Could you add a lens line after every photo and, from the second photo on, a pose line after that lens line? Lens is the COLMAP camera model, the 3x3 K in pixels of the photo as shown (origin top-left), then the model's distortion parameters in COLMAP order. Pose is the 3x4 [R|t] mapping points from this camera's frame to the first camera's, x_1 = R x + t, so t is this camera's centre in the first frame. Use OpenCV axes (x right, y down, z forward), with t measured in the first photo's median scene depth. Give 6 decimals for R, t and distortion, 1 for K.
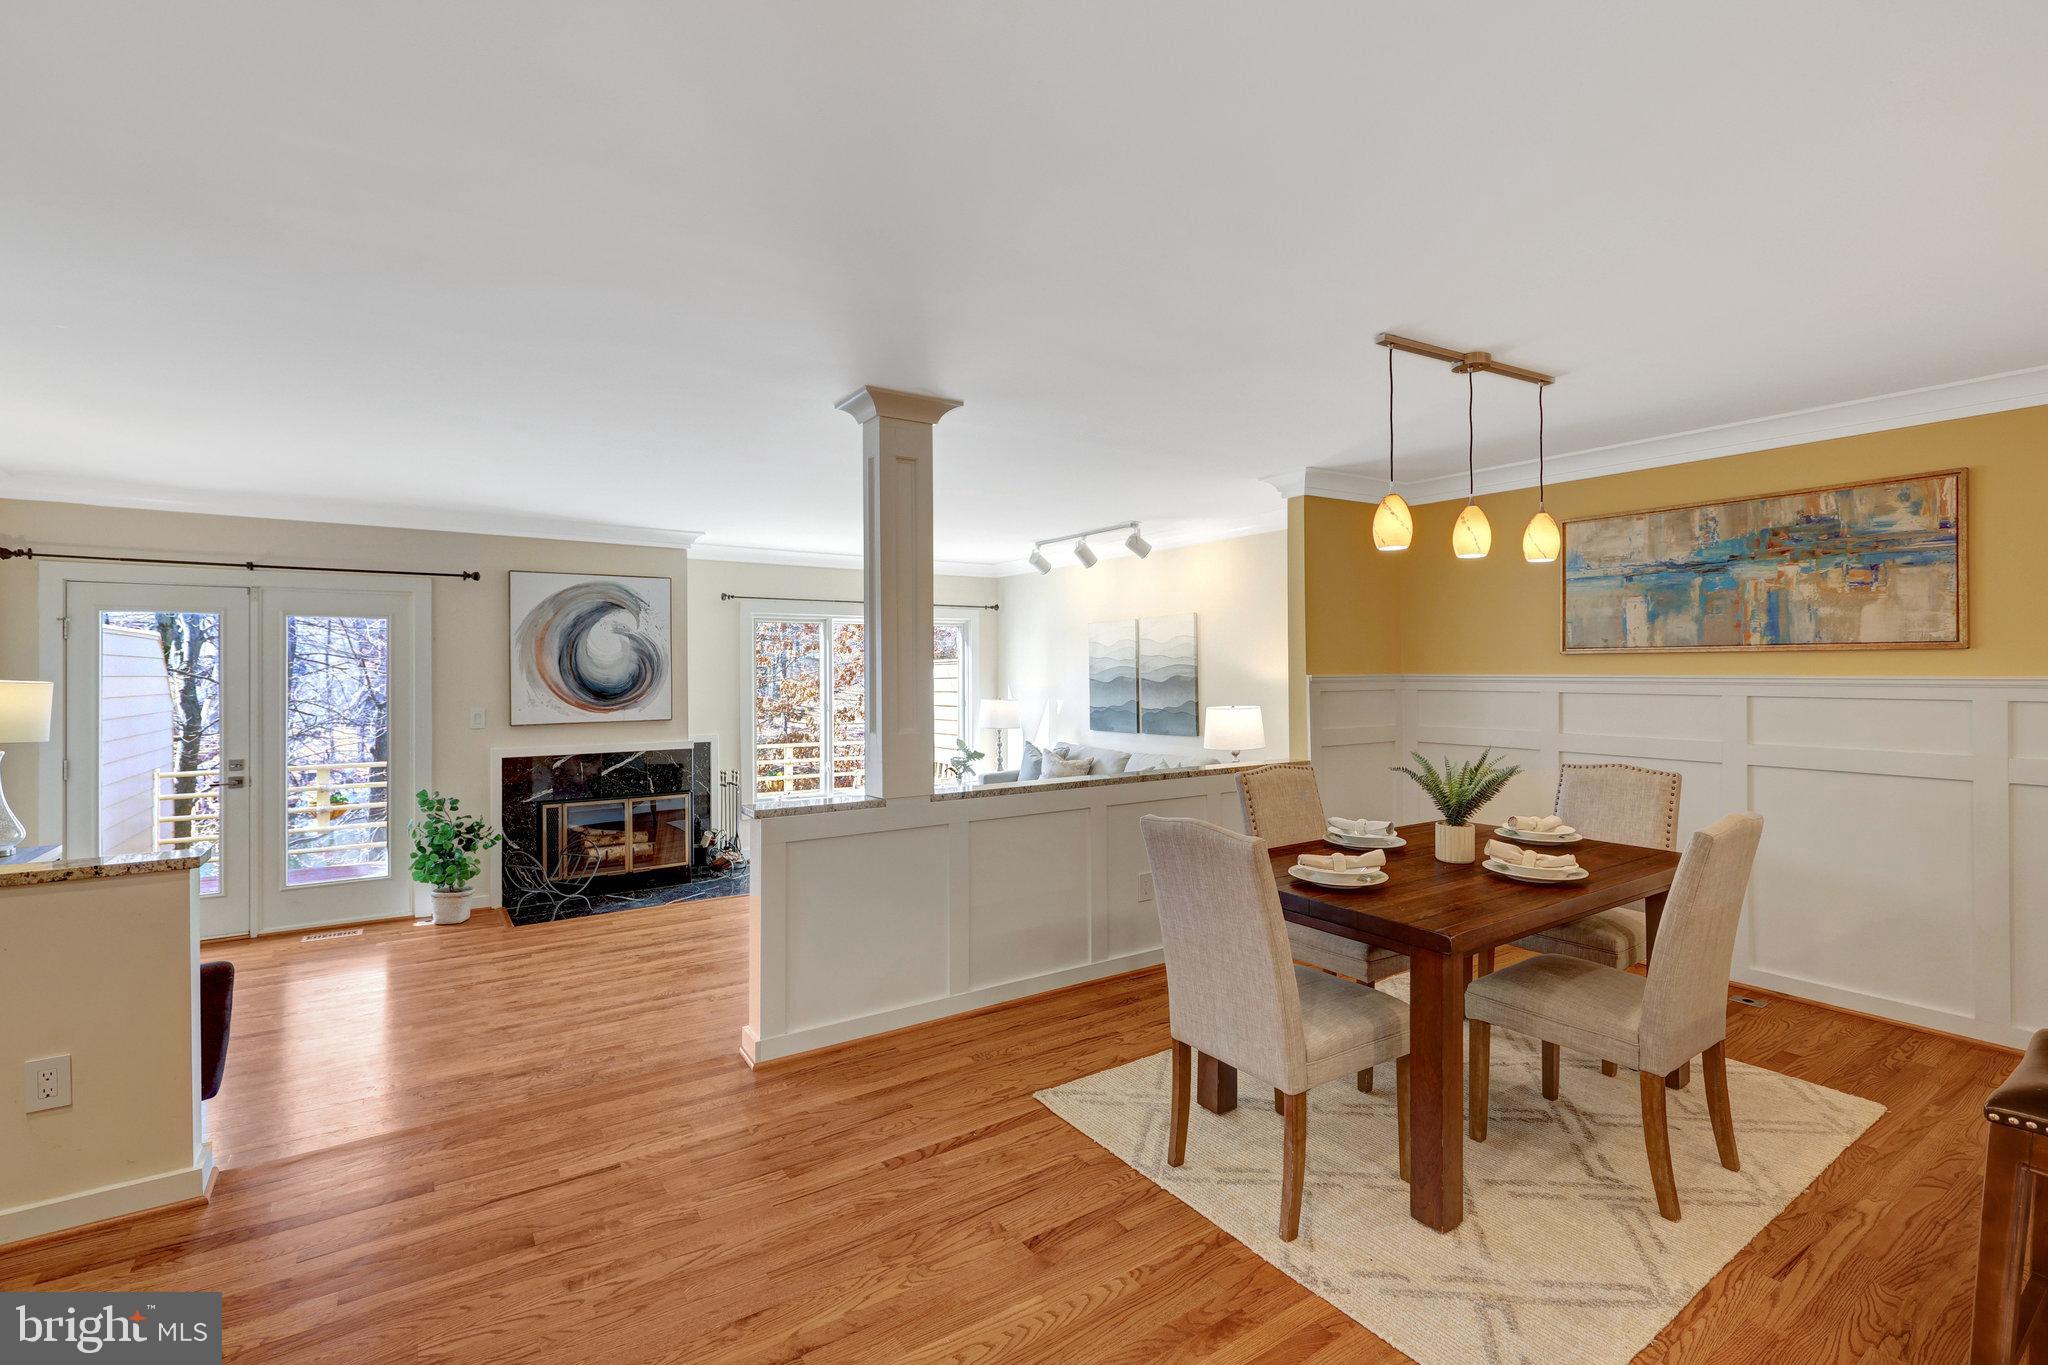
lens RADIAL K [[921.0, 0, 1022.6], [0, 921.0, 671.1], [0, 0, 1]] dist [0.004006, 0.000393]
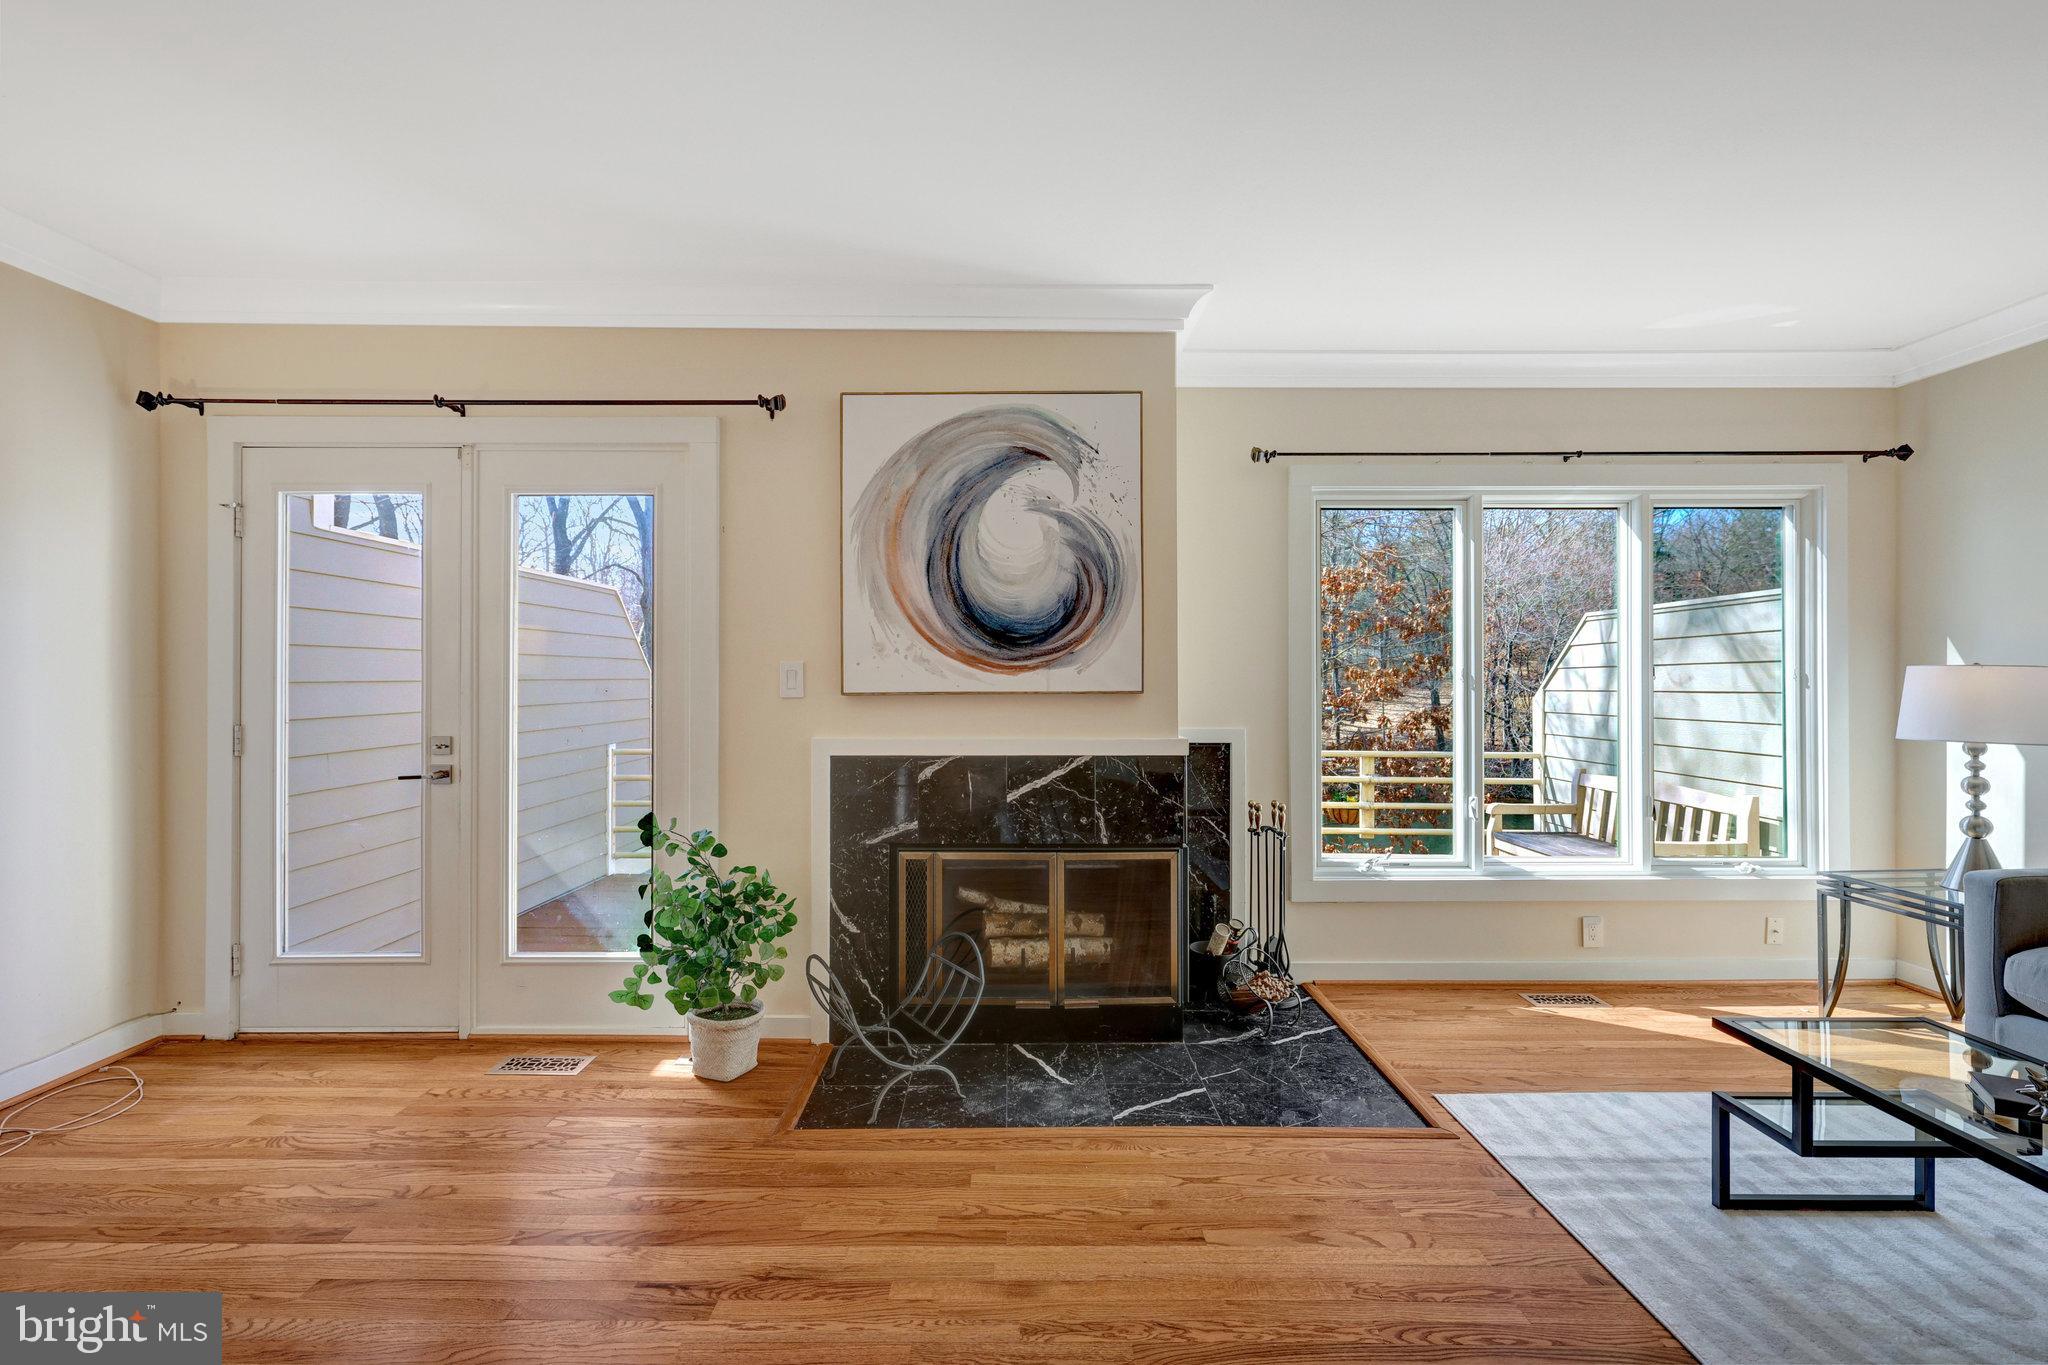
lens RADIAL K [[878.2, 0, 1017.4], [0, 878.2, 673.8], [0, 0, 1]] dist [0.001373, 0.000014]
pose [[0.824849, 0.001798, -0.565350, -0.187958], [-0.003036, 0.999995, -0.001250, 0.046030], [0.565345, 0.002747, 0.824850, 0.620128]]
